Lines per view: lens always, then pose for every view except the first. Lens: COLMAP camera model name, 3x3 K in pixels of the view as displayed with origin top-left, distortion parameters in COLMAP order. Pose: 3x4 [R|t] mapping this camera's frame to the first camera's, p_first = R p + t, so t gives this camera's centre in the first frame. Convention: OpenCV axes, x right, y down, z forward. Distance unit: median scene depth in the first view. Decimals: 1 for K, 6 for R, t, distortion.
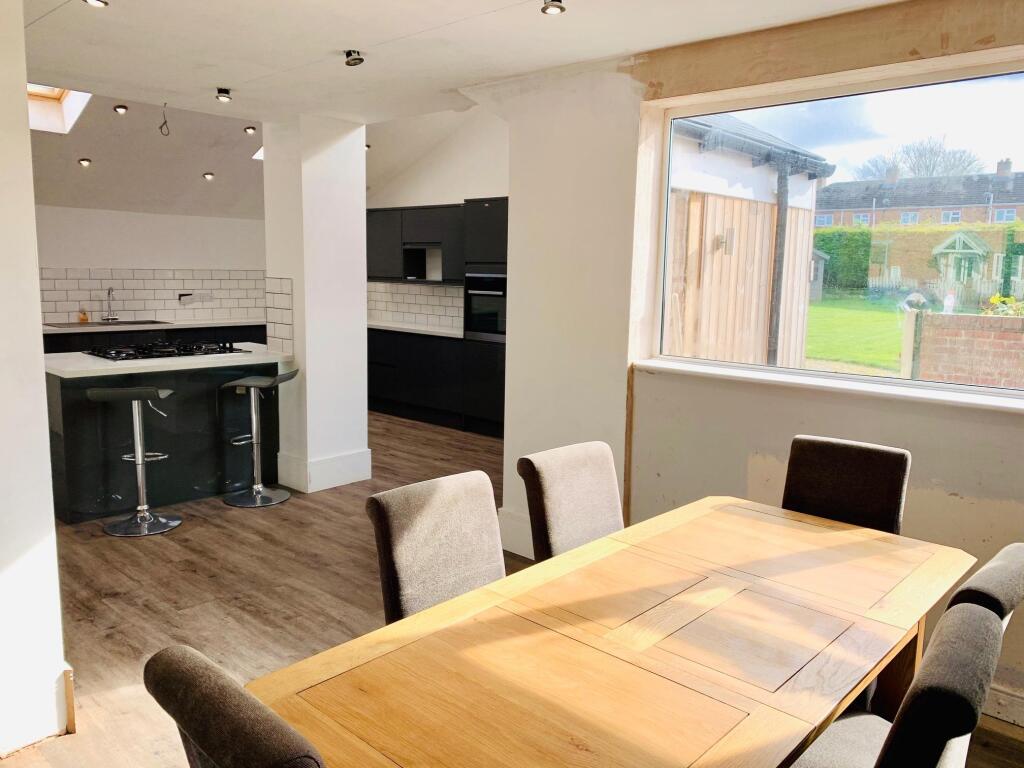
lens RADIAL K [[782.4, 0, 512.3], [0, 782.4, 378.2], [0, 0, 1]] dist [0.032144, -0.020951]
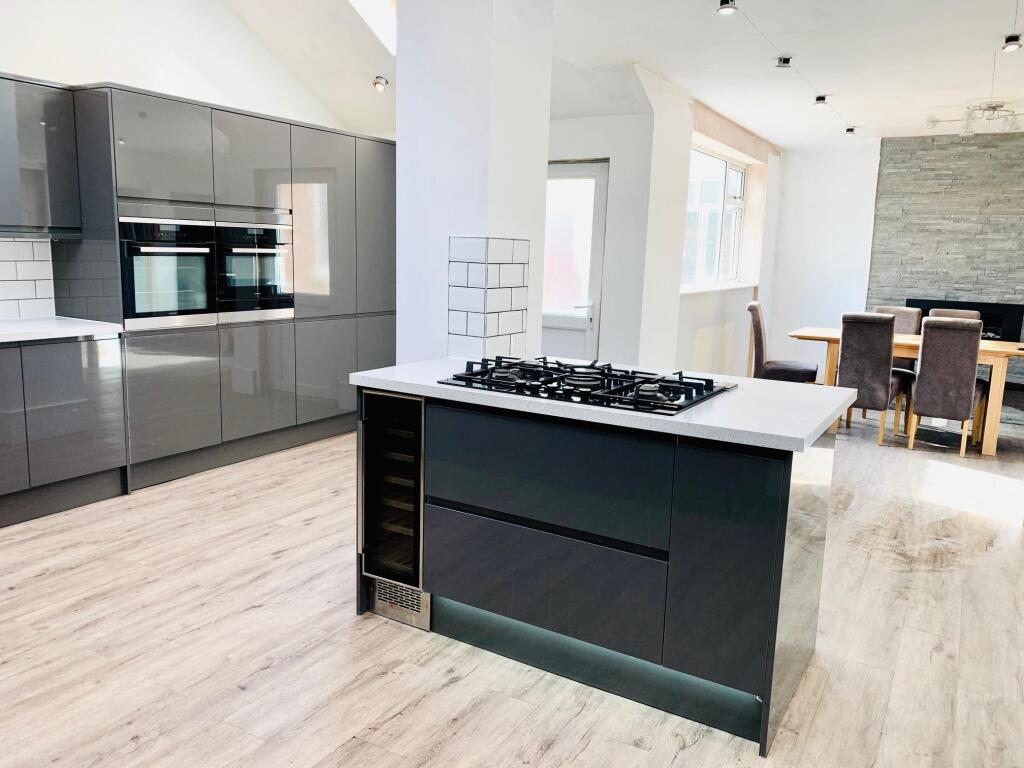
lens RADIAL K [[782.4, 0, 511.0], [0, 782.4, 373.6], [0, 0, 1]] dist [0.032144, -0.020951]
pose [[-0.215706, -0.176935, 0.960294, -0.921141], [0.102190, 0.973955, 0.202406, -0.149166], [-0.971096, 0.141793, -0.192007, 1.139989]]
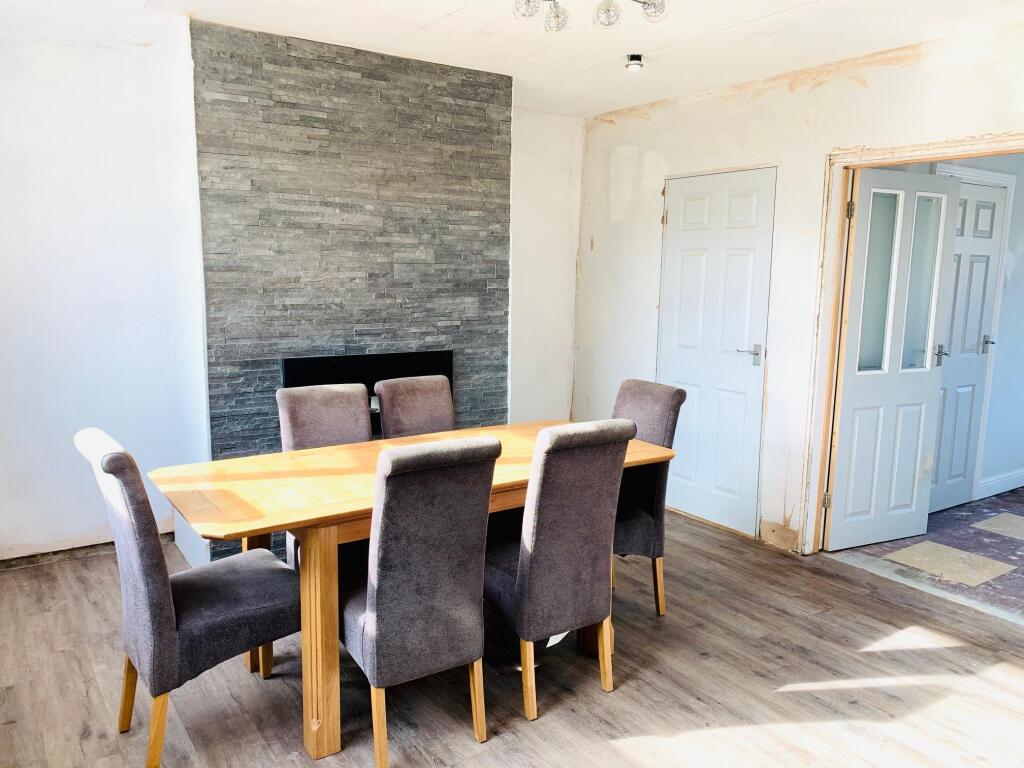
lens RADIAL K [[782.4, 0, 507.2], [0, 782.4, 385.3], [0, 0, 1]] dist [0.032144, -0.020951]
pose [[-0.974420, -0.066066, 0.214805, -0.090583], [-0.001689, 0.957939, 0.286968, -0.106985], [-0.224729, 0.279264, -0.933546, 0.809091]]
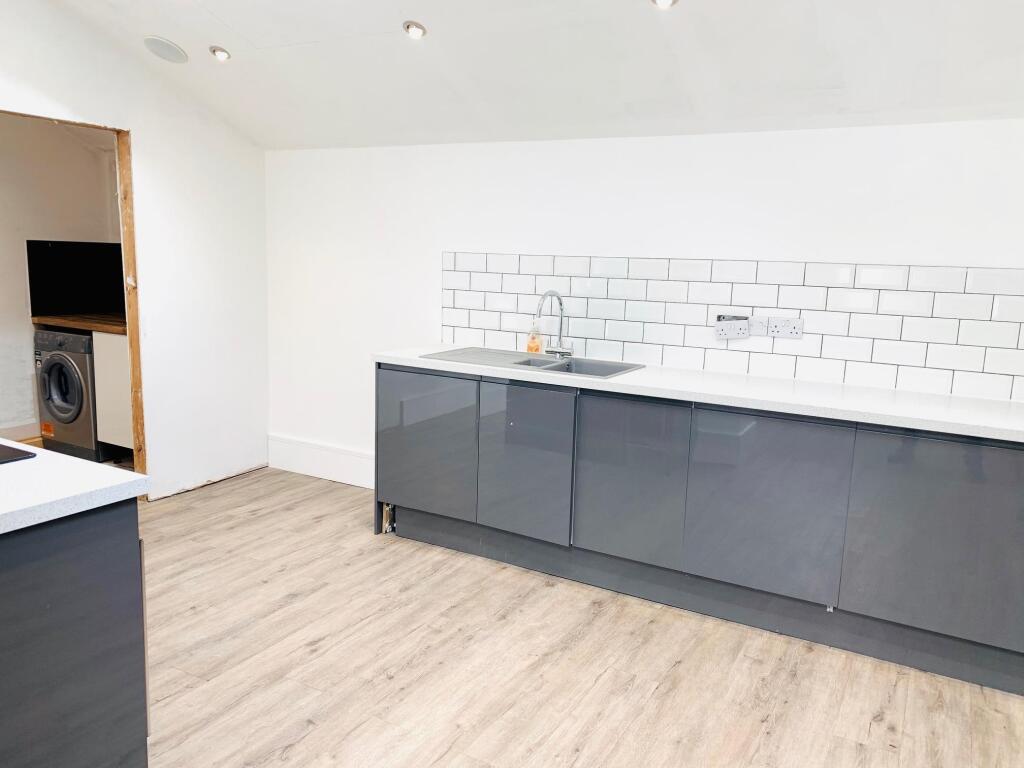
lens RADIAL K [[782.4, 0, 506.7], [0, 782.4, 381.2], [0, 0, 1]] dist [0.032144, -0.020951]
pose [[0.225974, 0.142940, -0.963589, -0.032326], [-0.163263, 0.980742, 0.107197, -0.150967], [0.960355, 0.133094, 0.244959, 1.202491]]
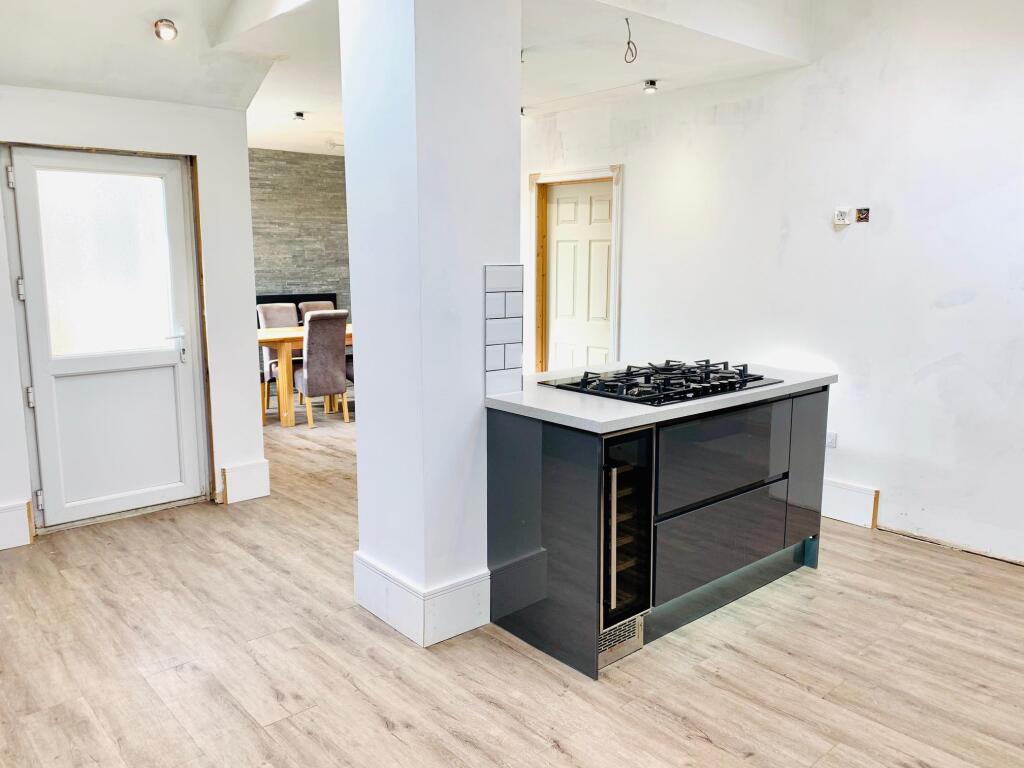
lens RADIAL K [[782.4, 0, 510.8], [0, 782.4, 376.8], [0, 0, 1]] dist [0.032144, -0.020951]
pose [[-0.995249, -0.033445, 0.091442, -0.370309], [-0.005029, 0.955557, 0.294764, -0.223357], [-0.097237, 0.292903, -0.951185, 1.605578]]
